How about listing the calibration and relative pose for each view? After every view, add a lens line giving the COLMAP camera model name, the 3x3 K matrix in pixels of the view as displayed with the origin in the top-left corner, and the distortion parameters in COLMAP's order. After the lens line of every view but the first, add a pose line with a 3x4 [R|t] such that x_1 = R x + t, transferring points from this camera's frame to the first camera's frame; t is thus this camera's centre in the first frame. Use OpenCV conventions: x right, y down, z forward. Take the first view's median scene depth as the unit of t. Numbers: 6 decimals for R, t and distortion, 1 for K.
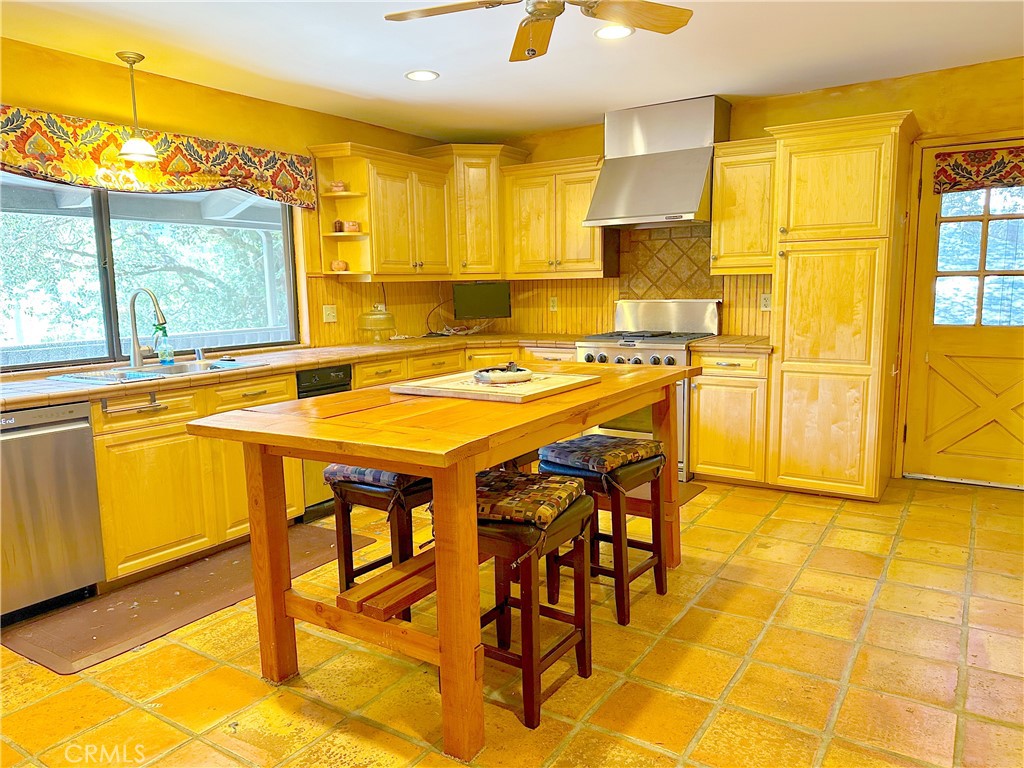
lens RADIAL K [[718.3, 0, 509.8], [0, 718.3, 393.2], [0, 0, 1]] dist [0.000153, -0.014756]
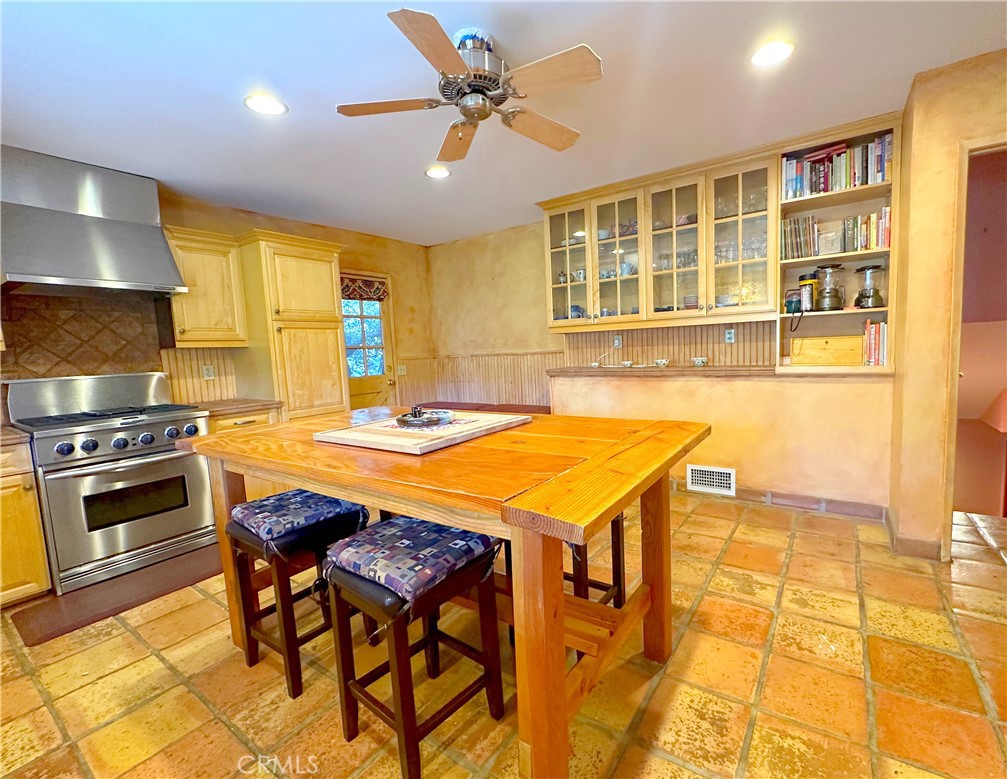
lens RADIAL K [[444.1, 0, 544.4], [0, 444.1, 391.8], [0, 0, 1]] dist [-0.003915, -0.000367]
pose [[0.009406, -0.080184, 0.996736, -0.419081], [0.192878, 0.978207, 0.076873, -0.052232], [-0.981178, 0.191525, 0.024667, 0.523396]]
